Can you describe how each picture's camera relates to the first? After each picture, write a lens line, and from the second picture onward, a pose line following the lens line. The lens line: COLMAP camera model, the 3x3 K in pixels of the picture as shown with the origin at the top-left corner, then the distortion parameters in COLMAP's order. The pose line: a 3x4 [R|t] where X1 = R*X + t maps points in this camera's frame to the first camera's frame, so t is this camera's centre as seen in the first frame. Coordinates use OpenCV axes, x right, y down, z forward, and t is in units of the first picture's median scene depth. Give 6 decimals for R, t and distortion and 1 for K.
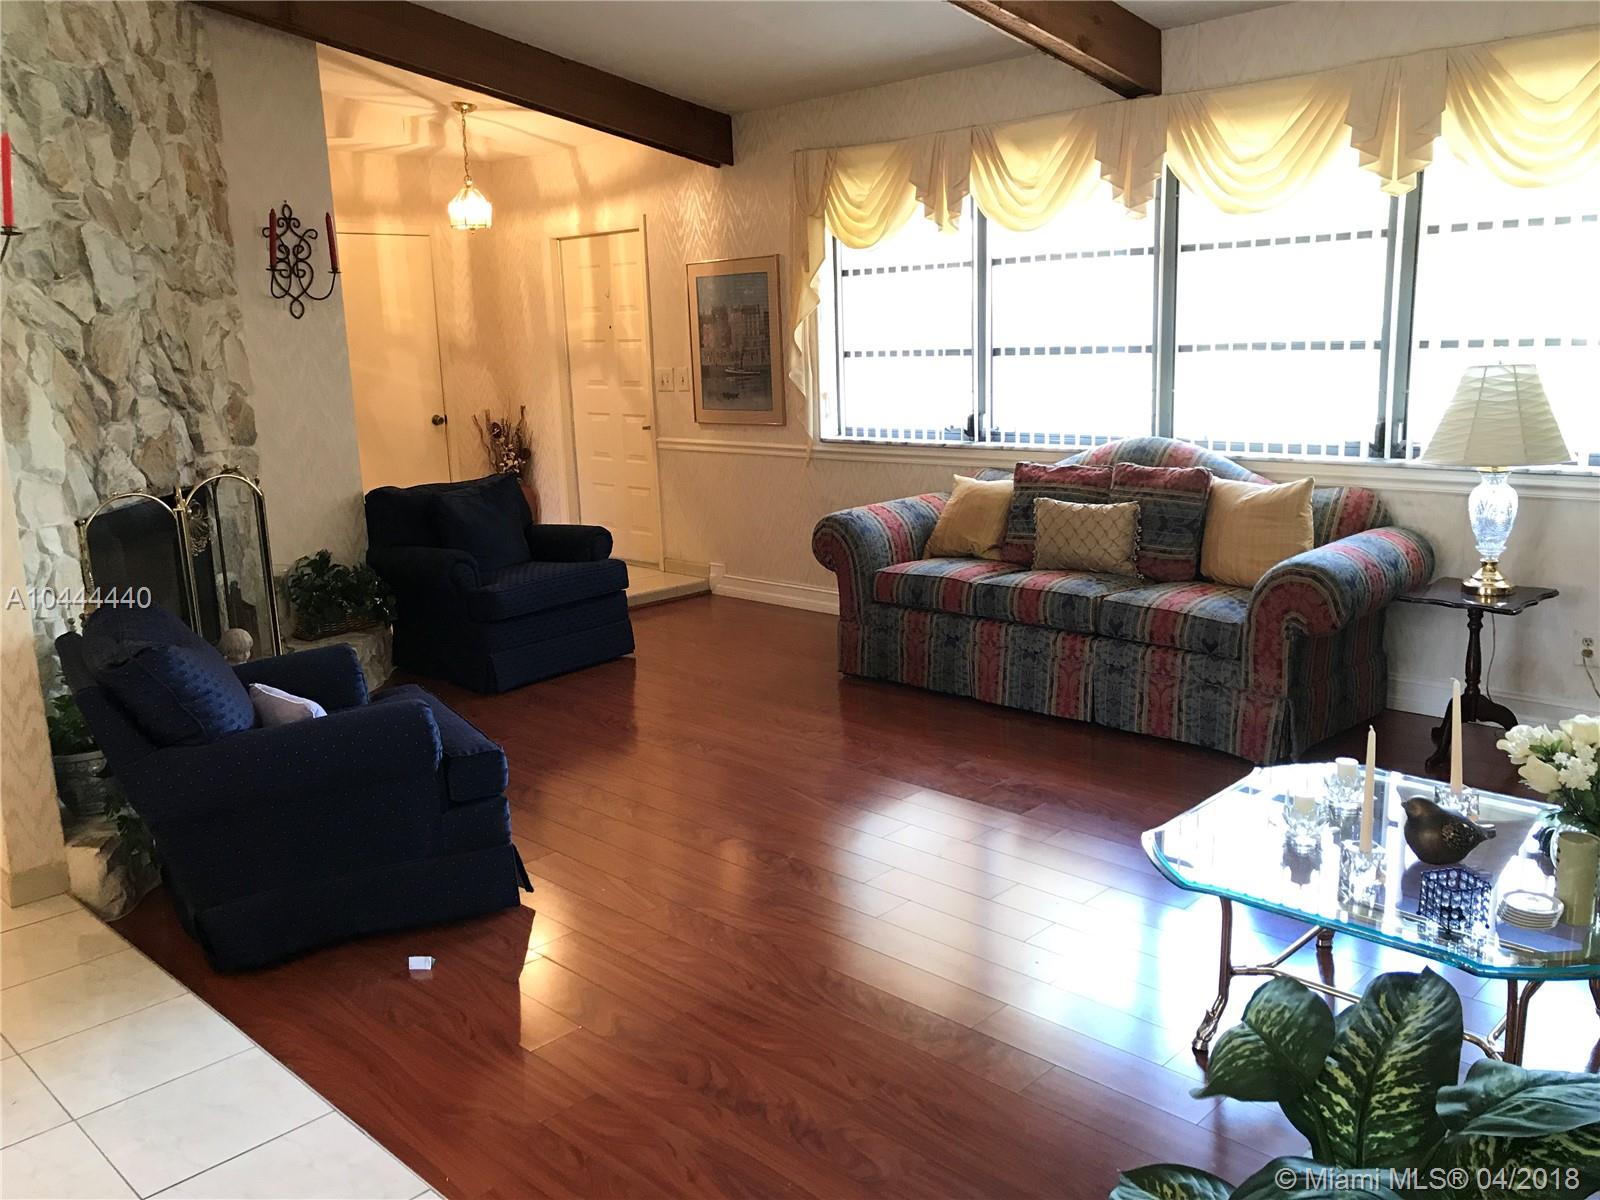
lens RADIAL K [[1307.9, 0, 794.0], [0, 1307.9, 591.6], [0, 0, 1]] dist [0.012839, 0.002683]
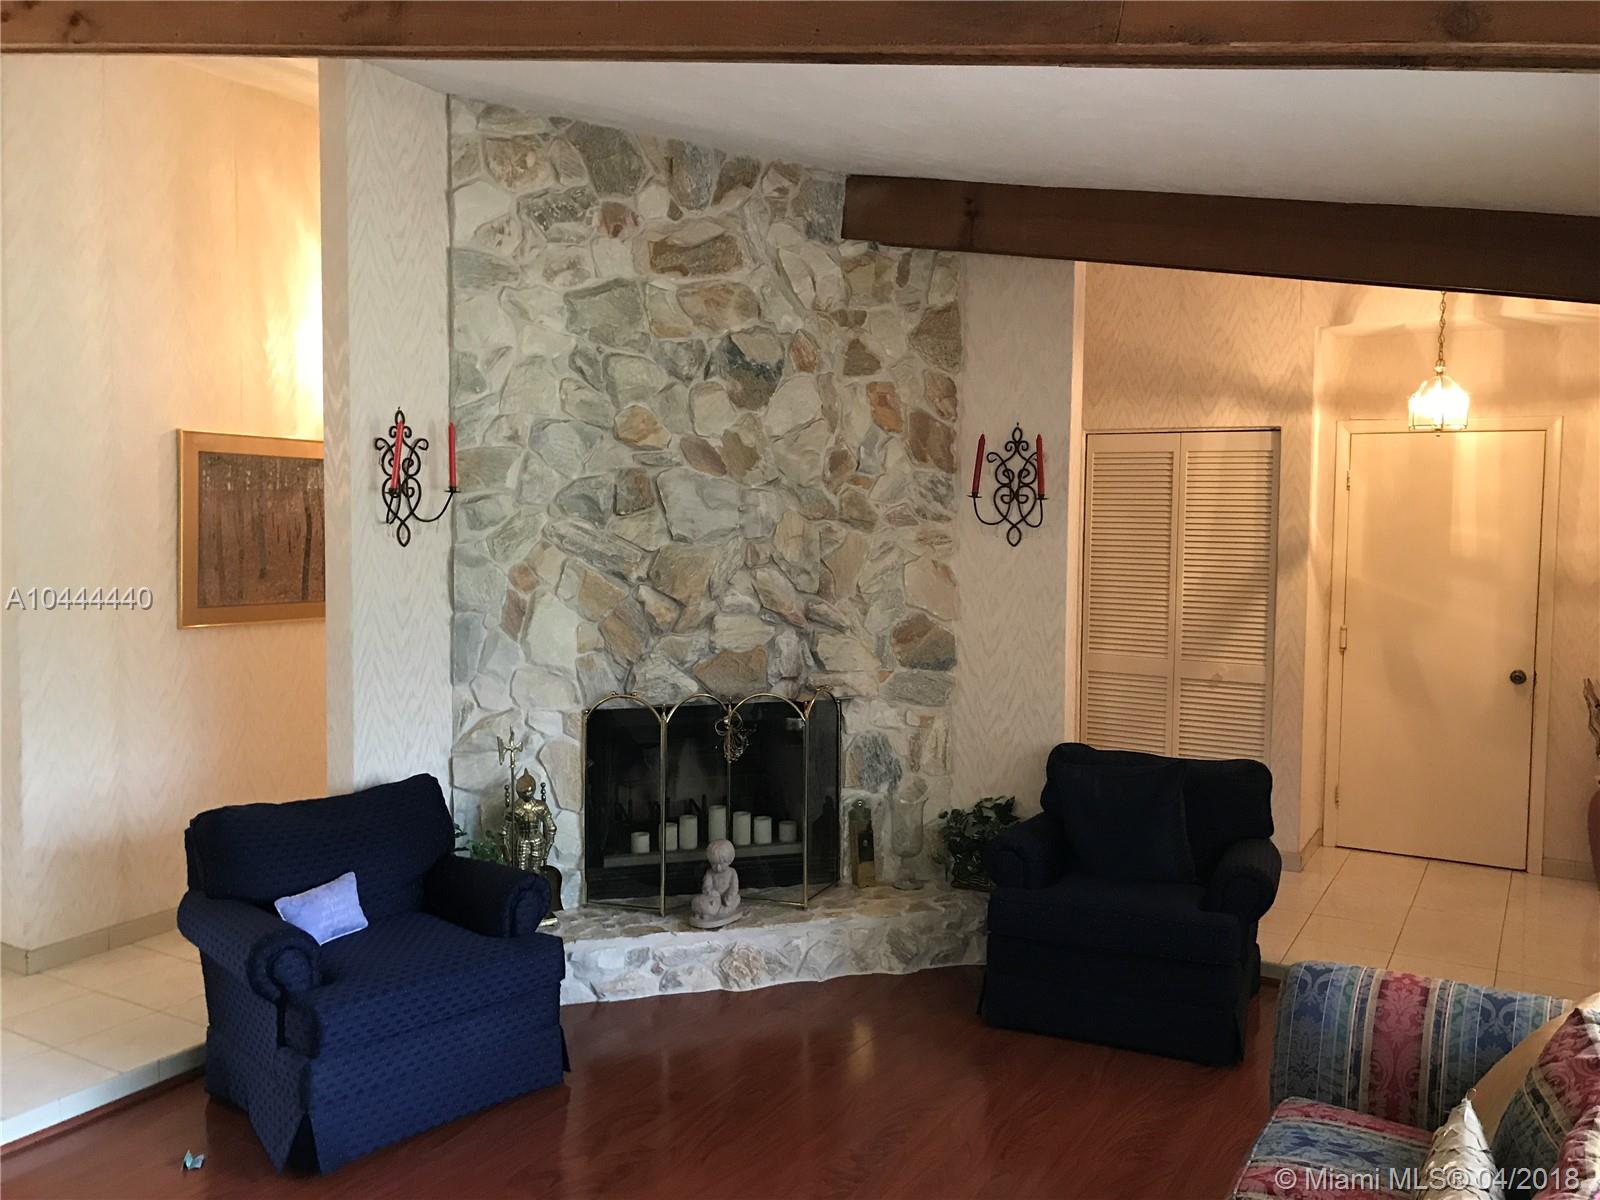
lens RADIAL K [[1307.9, 0, 794.0], [0, 1307.9, 591.6], [0, 0, 1]] dist [0.012839, 0.002683]
pose [[0.227269, 0.094888, -0.969198, 0.472270], [-0.205826, 0.977438, 0.047430, -0.183374], [0.951832, 0.188707, 0.241672, 0.616192]]
